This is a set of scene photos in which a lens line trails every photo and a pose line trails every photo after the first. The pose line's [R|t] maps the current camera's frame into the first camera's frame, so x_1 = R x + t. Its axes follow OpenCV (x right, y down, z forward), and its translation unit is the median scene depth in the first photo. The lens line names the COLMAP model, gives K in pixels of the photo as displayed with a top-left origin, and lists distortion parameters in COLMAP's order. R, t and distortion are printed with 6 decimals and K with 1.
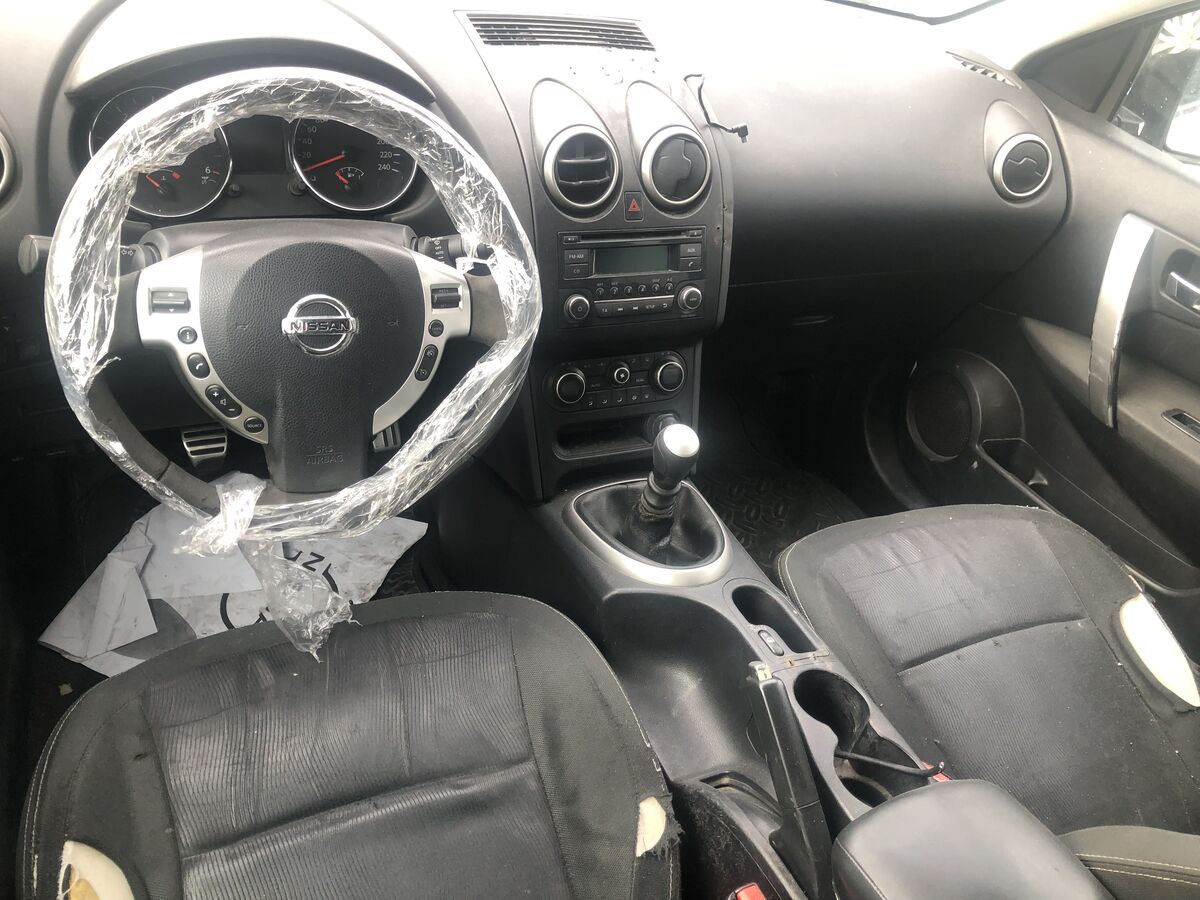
lens RADIAL K [[1006.6, 0, 639.4], [0, 1006.6, 448.8], [0, 0, 1]] dist [0.011994, -0.003668]
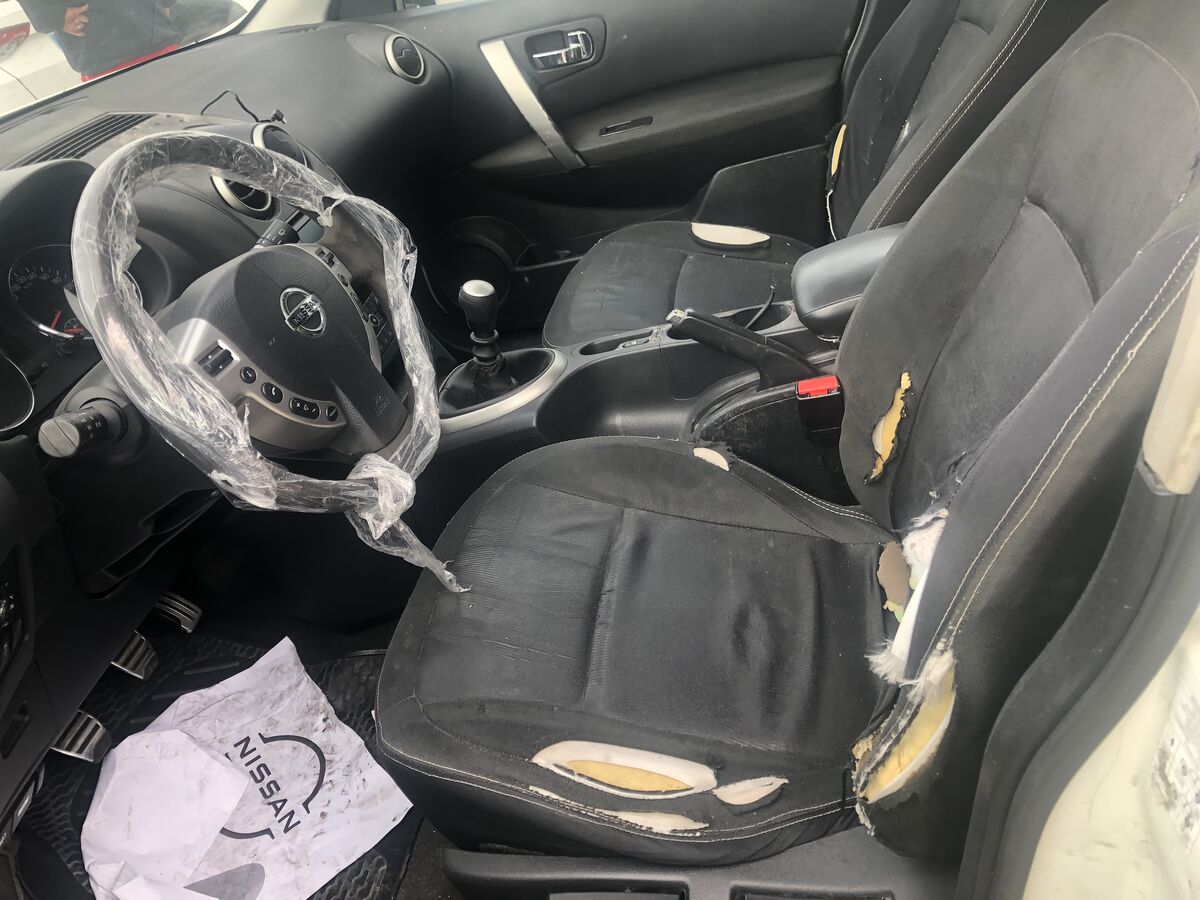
lens RADIAL K [[966.0, 0, 600.0], [0, 966.0, 450.0], [0, 0, 1]] dist [0.052615, -0.001668]
pose [[0.490627, -0.692364, 0.529073, -0.536279], [0.740712, 0.651178, 0.165268, 0.029346], [-0.458946, 0.310805, 0.832327, -0.011321]]
